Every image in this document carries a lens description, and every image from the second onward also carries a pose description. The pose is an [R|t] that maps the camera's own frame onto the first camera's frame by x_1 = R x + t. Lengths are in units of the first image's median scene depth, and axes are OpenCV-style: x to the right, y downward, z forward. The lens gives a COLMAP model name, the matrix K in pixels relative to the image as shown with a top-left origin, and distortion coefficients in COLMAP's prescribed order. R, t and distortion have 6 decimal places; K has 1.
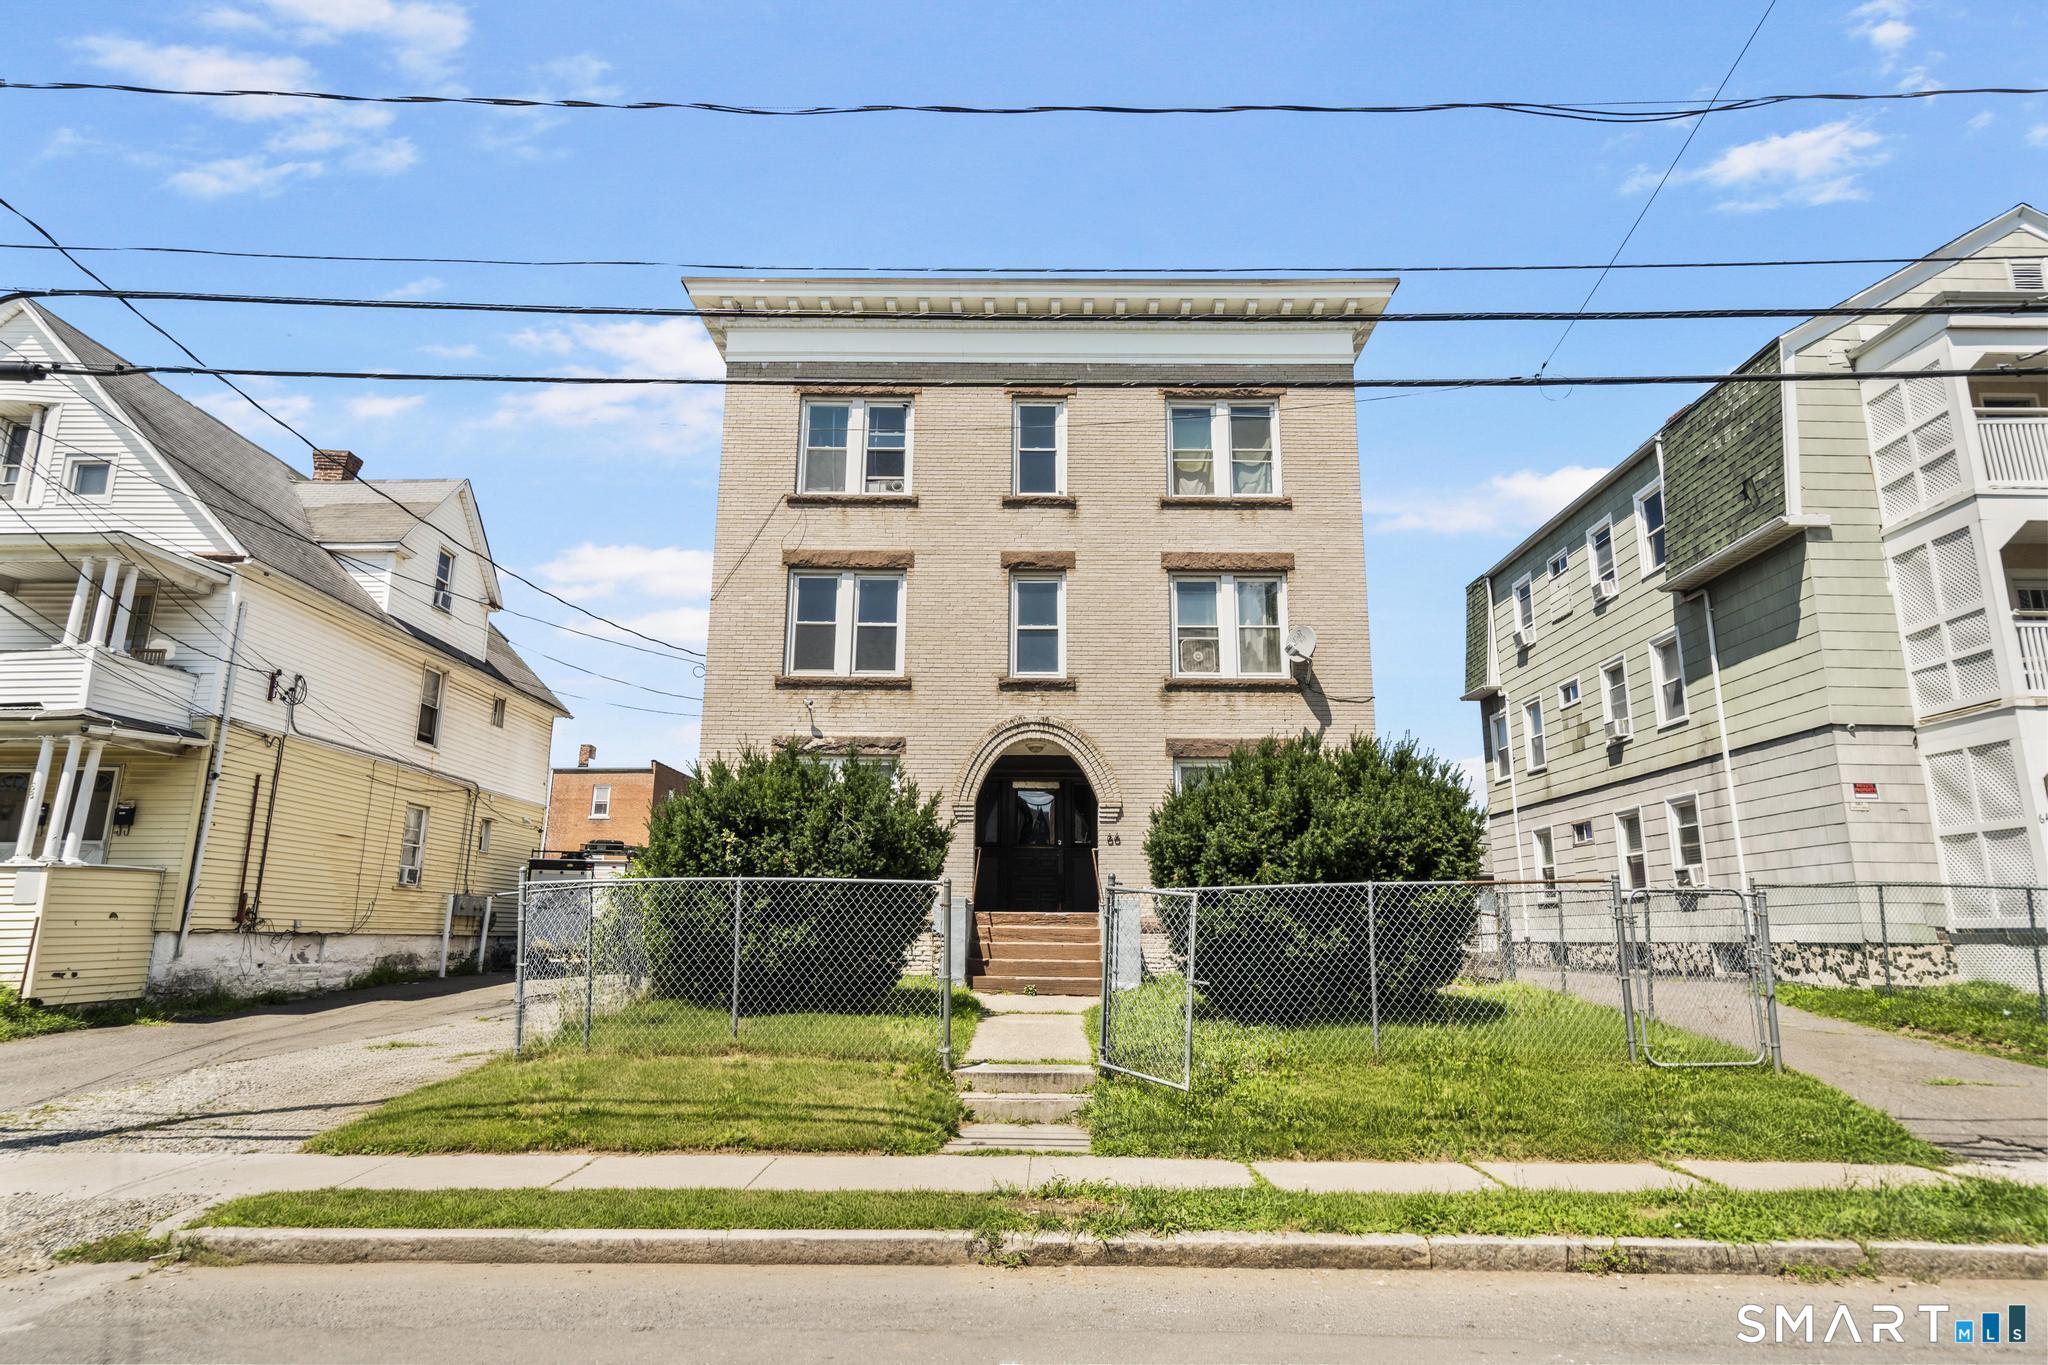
lens RADIAL K [[1138.1, 0, 1024.0], [0, 1138.1, 682.5], [0, 0, 1]] dist [0.006162, 0.000796]
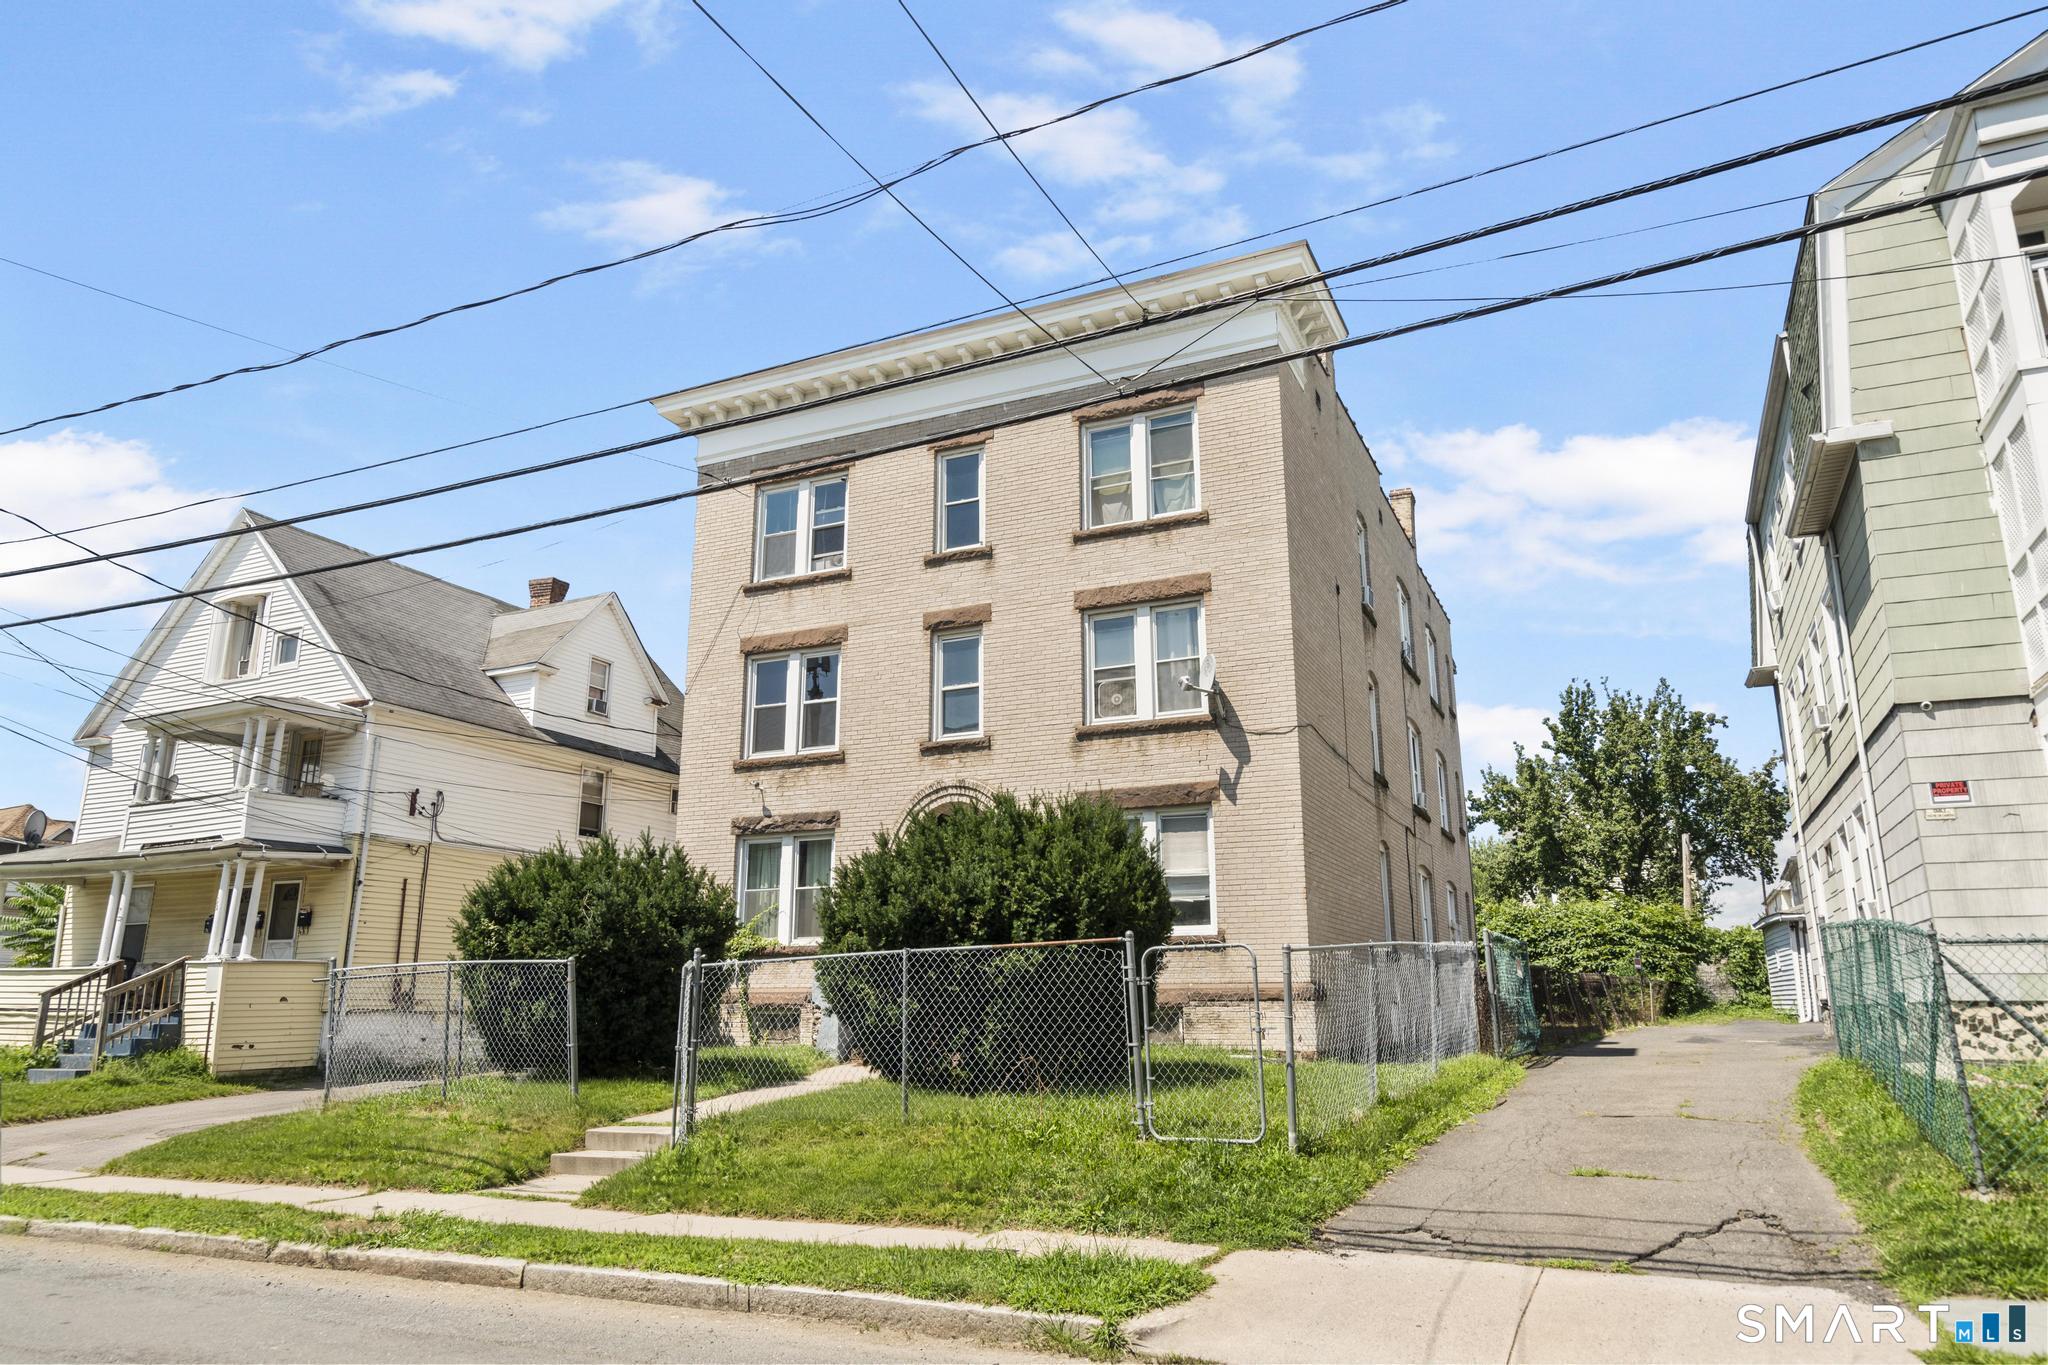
lens RADIAL K [[1335.9, 0, 1024.0], [0, 1335.9, 682.5], [0, 0, 1]] dist [0.006737, 0.002580]
pose [[0.909454, -0.110037, -0.400982, 0.515245], [0.101942, 0.993923, -0.041538, 0.000859], [0.403115, -0.003100, 0.915144, -0.019321]]
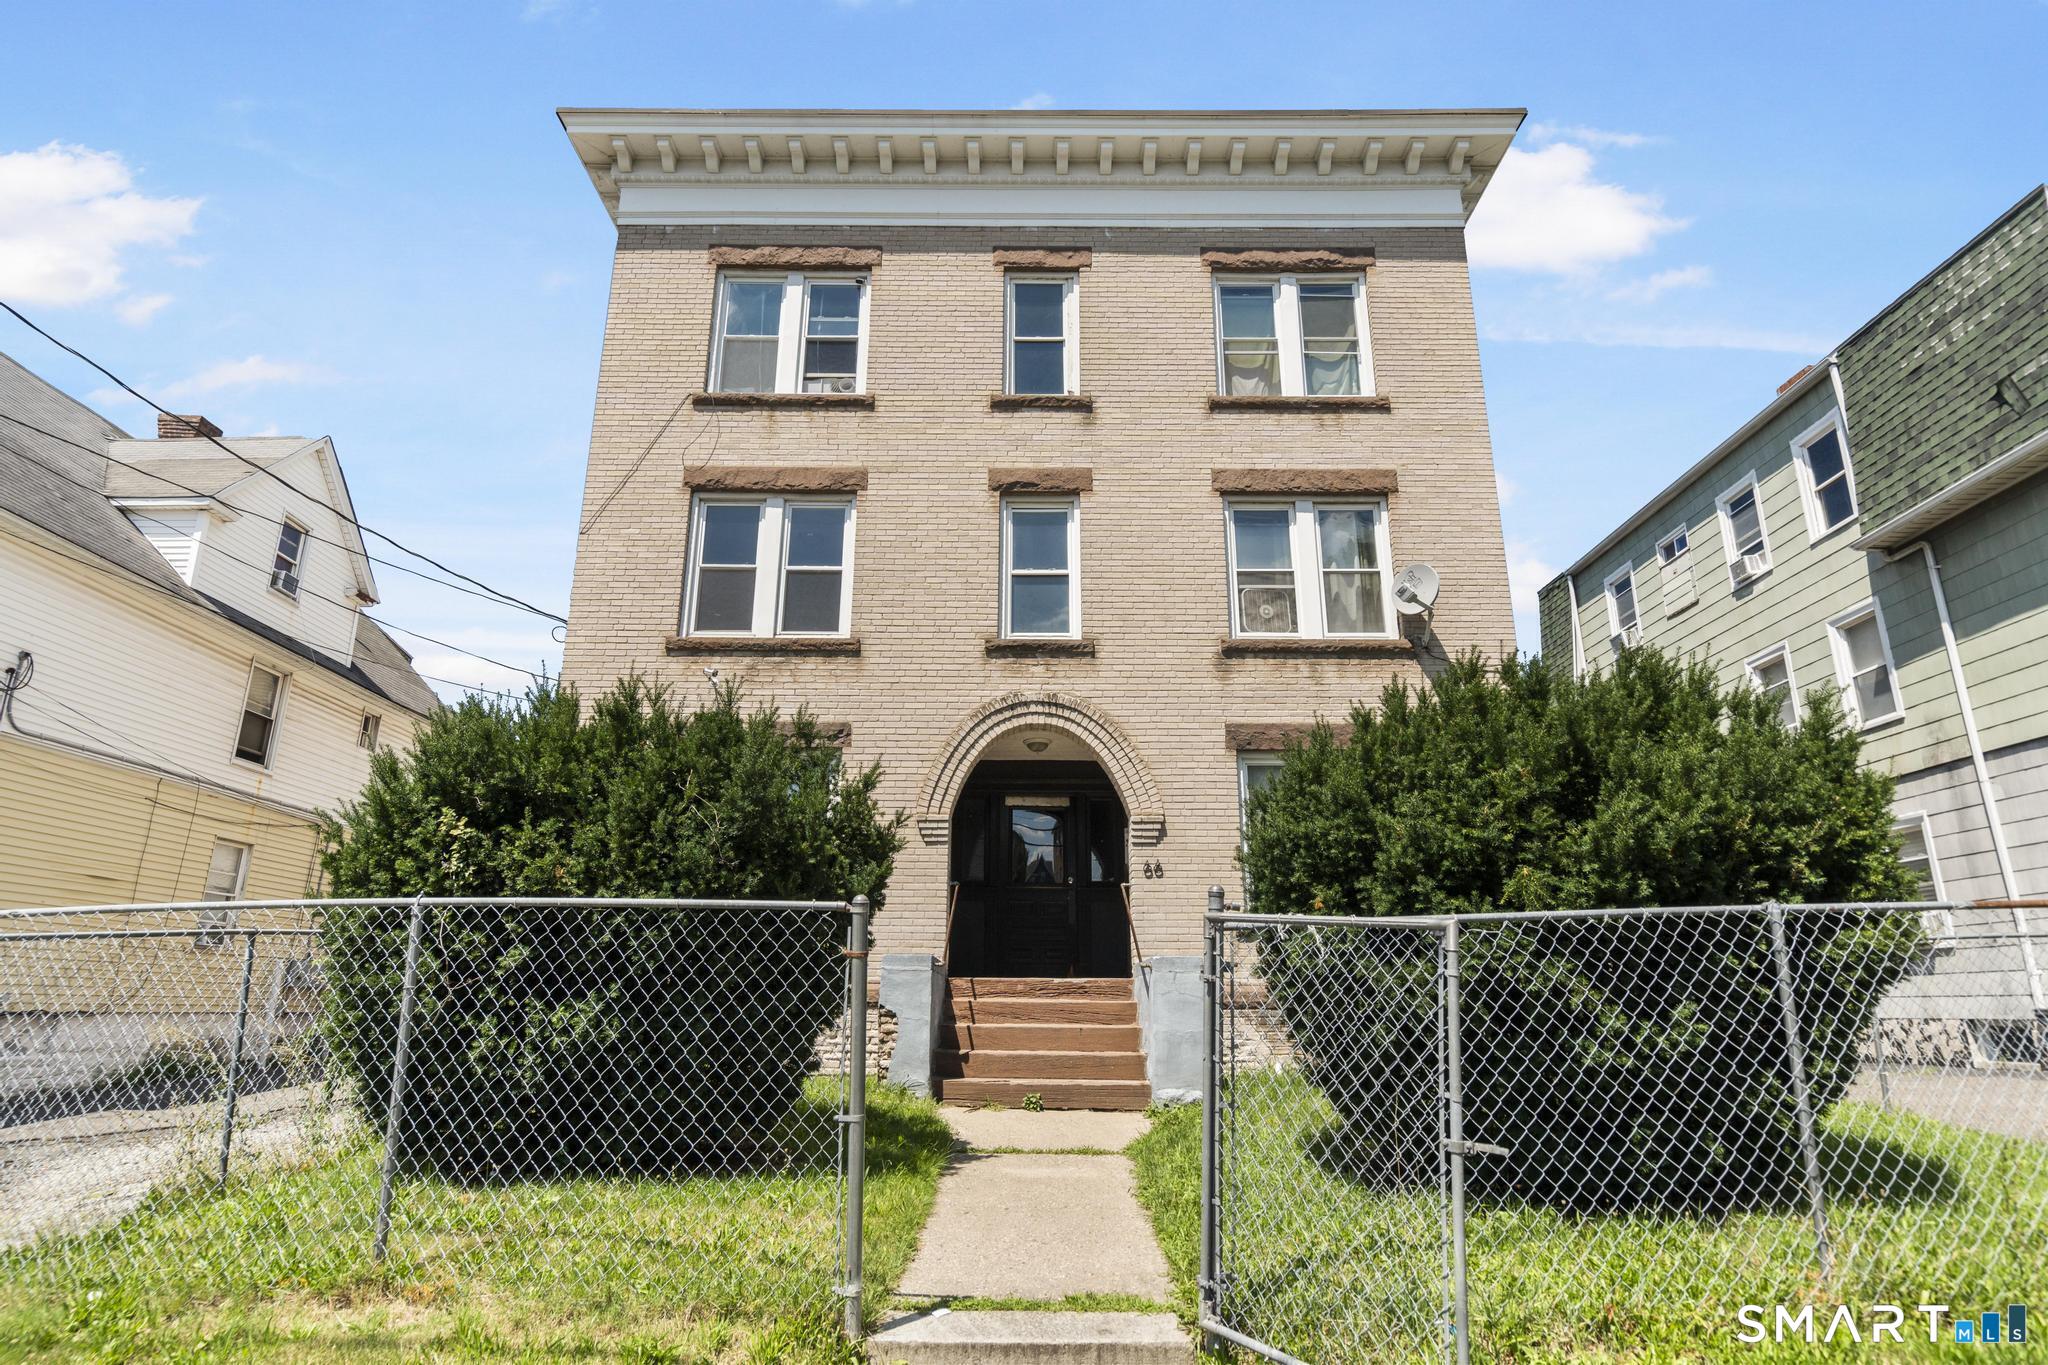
lens RADIAL K [[1105.2, 0, 1024.0], [0, 1105.2, 682.5], [0, 0, 1]] dist [0.005659, -0.000207]
pose [[0.999979, -0.001248, 0.006430, -0.002557], [0.001672, 0.997792, -0.066390, 0.066148], [-0.006333, 0.066399, 0.997773, 0.313682]]
